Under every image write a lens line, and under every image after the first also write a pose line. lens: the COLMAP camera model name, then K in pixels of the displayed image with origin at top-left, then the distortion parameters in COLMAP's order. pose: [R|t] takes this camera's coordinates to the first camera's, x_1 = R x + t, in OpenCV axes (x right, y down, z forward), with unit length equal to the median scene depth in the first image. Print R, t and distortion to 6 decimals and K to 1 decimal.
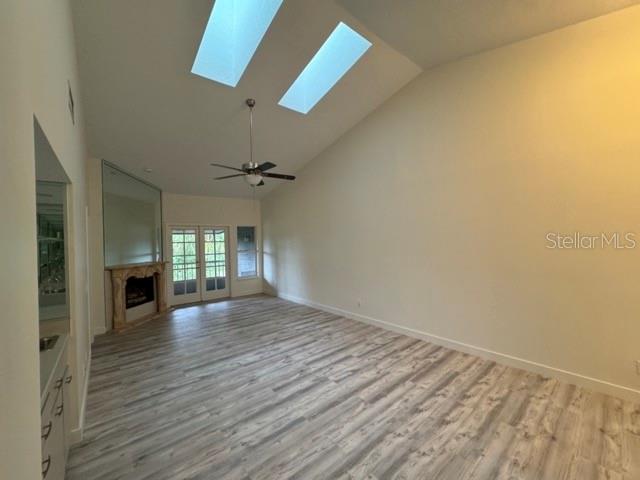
lens RADIAL K [[253.8, 0, 317.3], [0, 253.8, 238.3], [0, 0, 1]] dist [-0.003518, 0.000328]
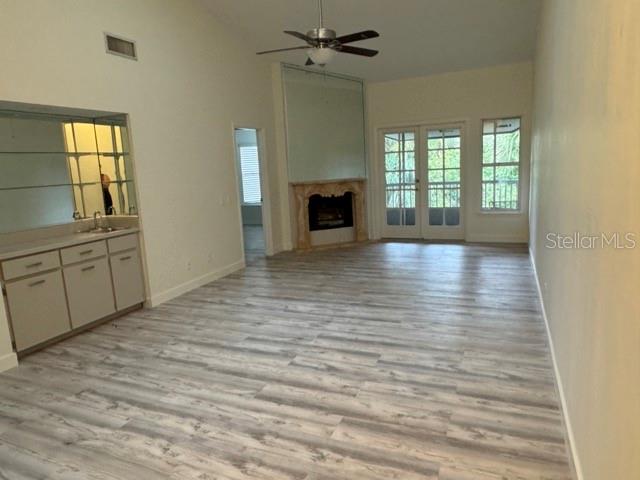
lens RADIAL K [[431.1, 0, 319.6], [0, 431.1, 236.8], [0, 0, 1]] dist [-0.008322, -0.000187]
pose [[0.450403, 0.149166, -0.880277, 1.021866], [0.049147, 0.980308, 0.191263, 0.016899], [0.891472, -0.129408, 0.434202, 0.584480]]
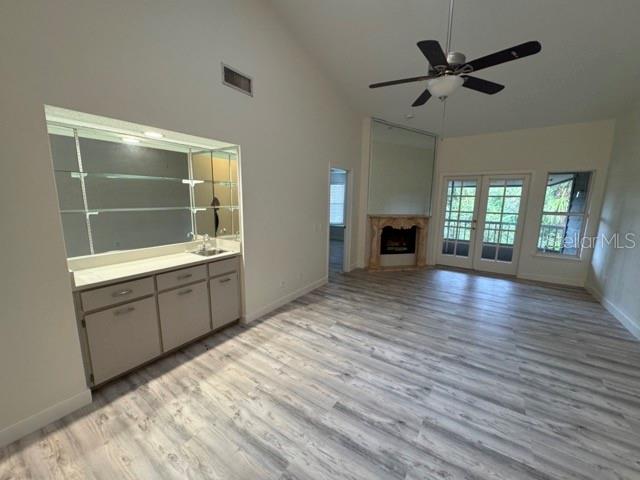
lens RADIAL K [[253.8, 0, 323.1], [0, 253.8, 240.5], [0, 0, 1]] dist [-0.003518, 0.000328]
pose [[0.288322, 0.189420, -0.938611, 0.363027], [-0.013606, 0.980950, 0.193785, 0.008921], [0.957437, -0.043102, 0.285406, 0.711393]]
